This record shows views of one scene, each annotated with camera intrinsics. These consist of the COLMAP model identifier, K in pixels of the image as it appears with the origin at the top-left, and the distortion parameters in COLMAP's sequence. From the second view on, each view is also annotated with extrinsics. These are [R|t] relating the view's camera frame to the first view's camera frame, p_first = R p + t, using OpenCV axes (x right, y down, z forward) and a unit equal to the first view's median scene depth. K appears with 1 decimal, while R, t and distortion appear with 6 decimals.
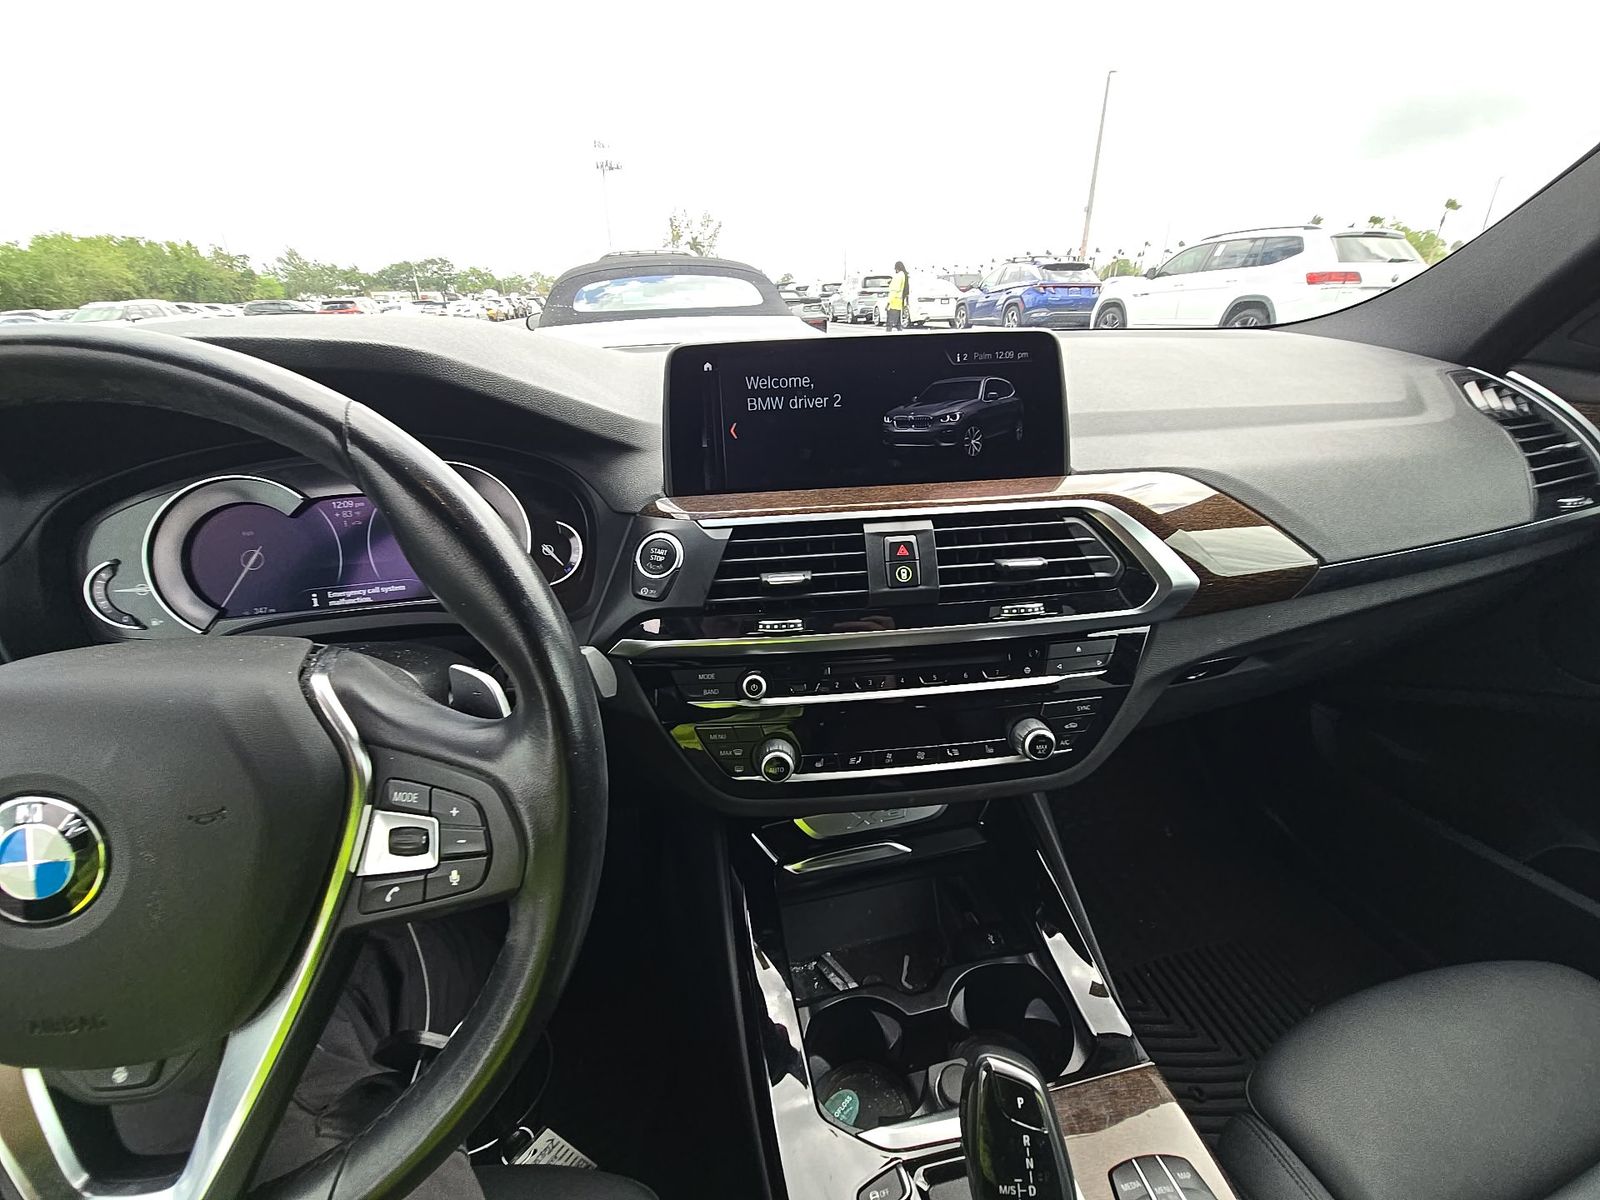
lens RADIAL K [[648.0, 0, 800.6], [0, 648.0, 598.3], [0, 0, 1]] dist [0.004482, -0.000986]
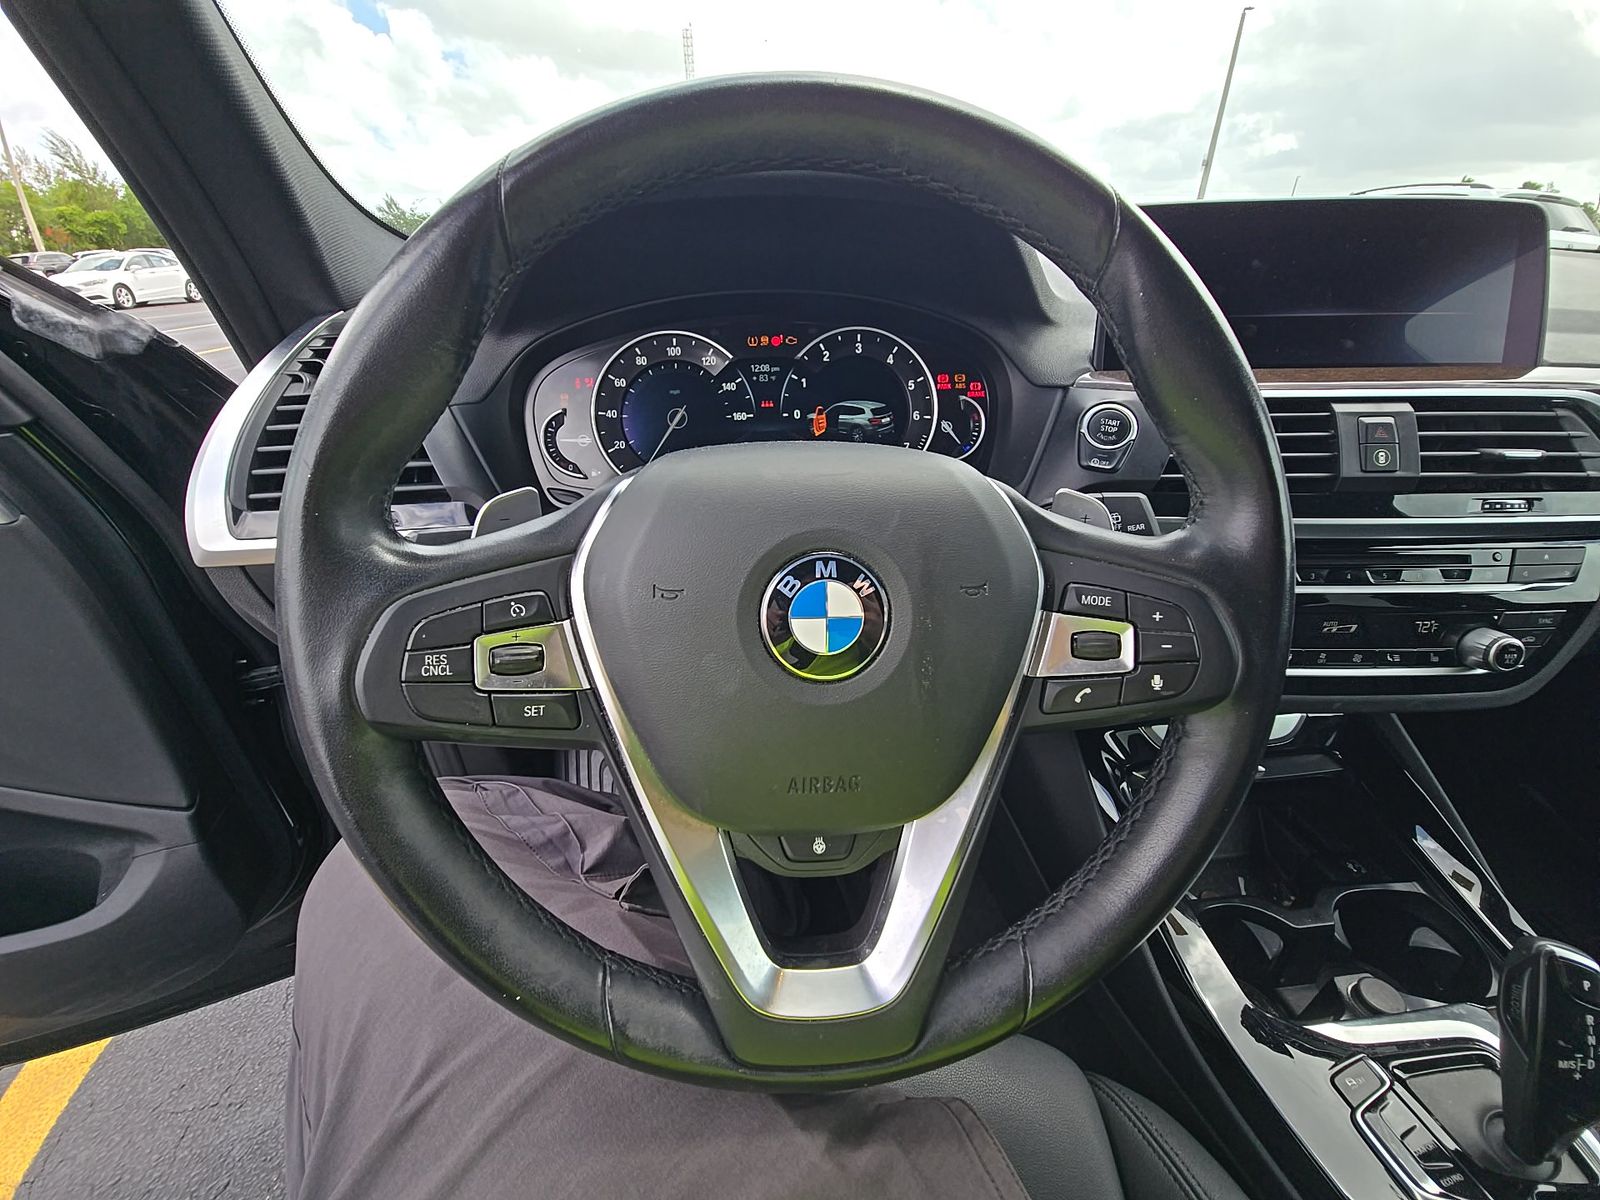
lens RADIAL K [[648.0, 0, 788.3], [0, 648.0, 606.1], [0, 0, 1]] dist [0.004482, -0.000986]
pose [[0.993953, 0.066196, -0.087608, -0.577440], [-0.061155, 0.996382, 0.059023, 0.167260], [0.091198, -0.053308, 0.994405, -0.009958]]
